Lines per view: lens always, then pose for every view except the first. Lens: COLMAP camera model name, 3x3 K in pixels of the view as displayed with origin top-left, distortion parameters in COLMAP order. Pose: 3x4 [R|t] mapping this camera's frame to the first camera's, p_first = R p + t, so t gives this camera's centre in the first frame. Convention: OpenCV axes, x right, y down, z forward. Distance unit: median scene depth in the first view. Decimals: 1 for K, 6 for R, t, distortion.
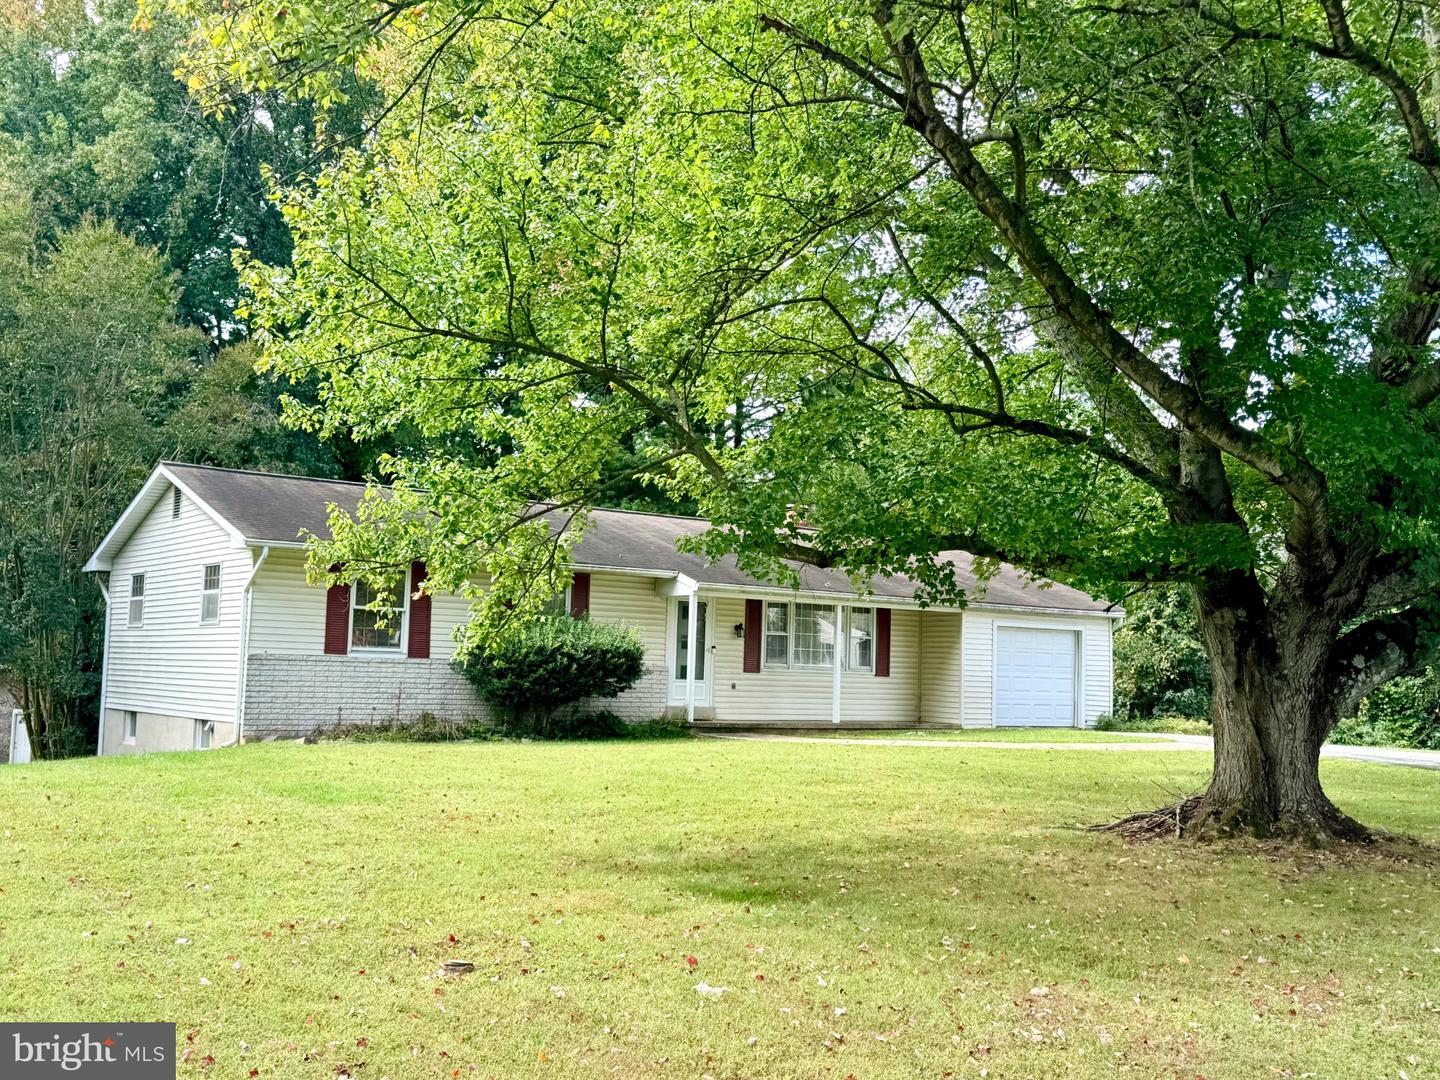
lens RADIAL K [[1581.6, 0, 752.9], [0, 1581.6, 539.8], [0, 0, 1]] dist [0.180962, -0.496626]
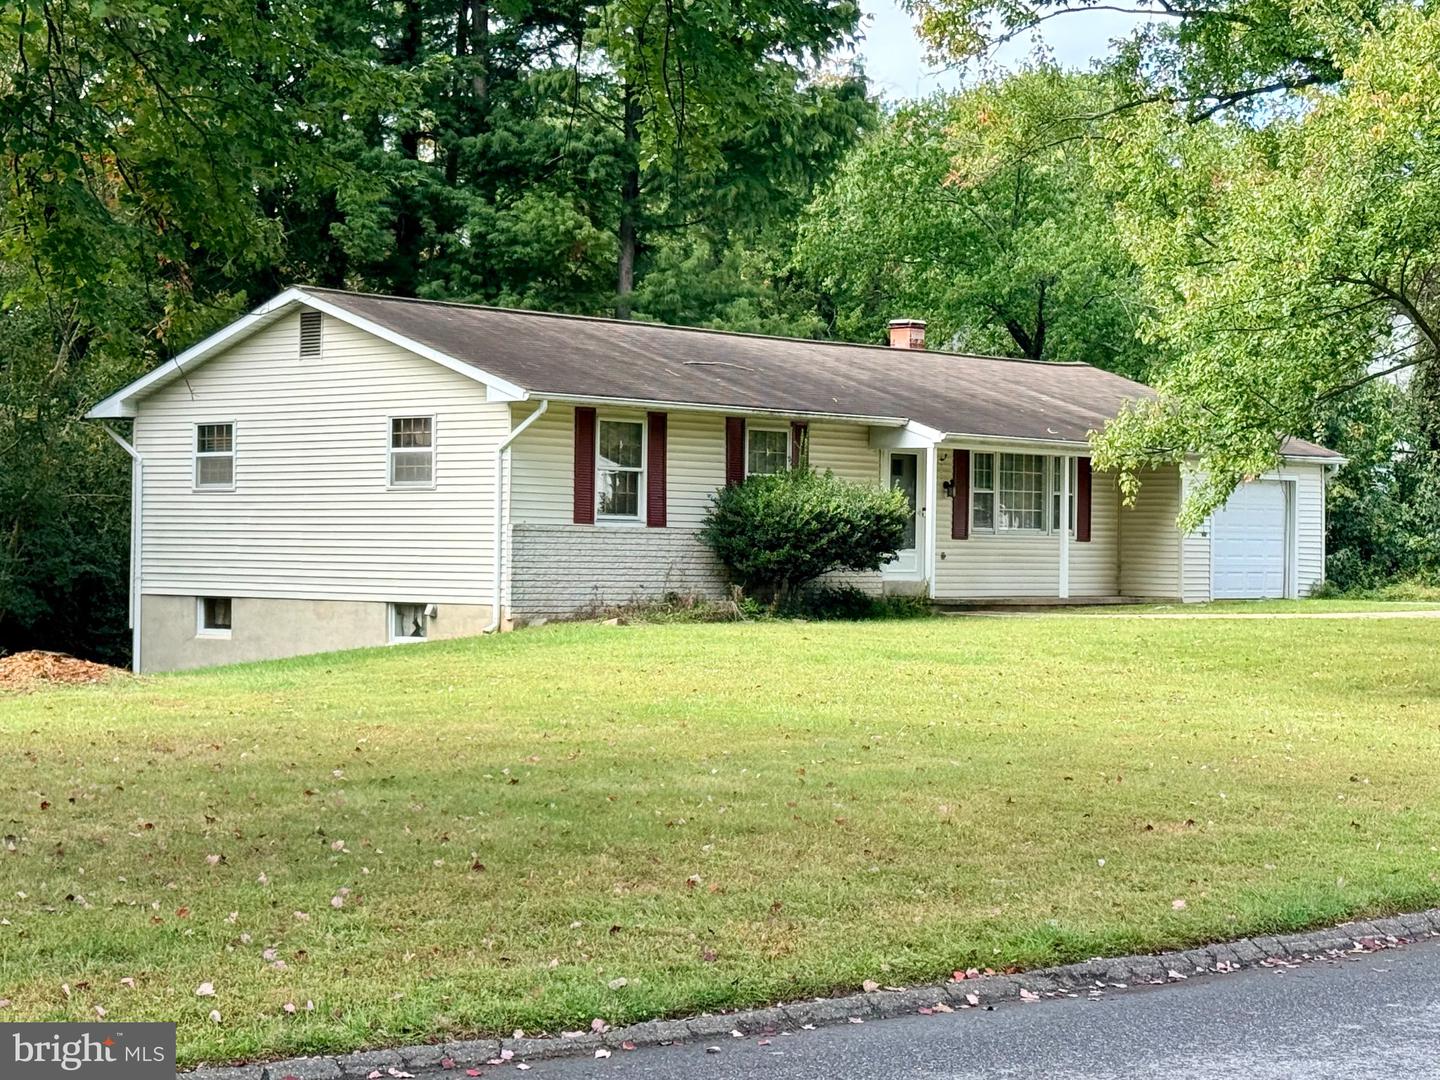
lens RADIAL K [[2923.1, 0, 720.0], [0, 2923.1, 540.0], [0, 0, 1]] dist [0.071169, 0.069089]
pose [[0.979239, -0.014688, 0.202174, -0.435470], [-0.002556, 0.996397, 0.084772, -0.044483], [-0.202691, -0.083529, 0.975674, -0.458700]]
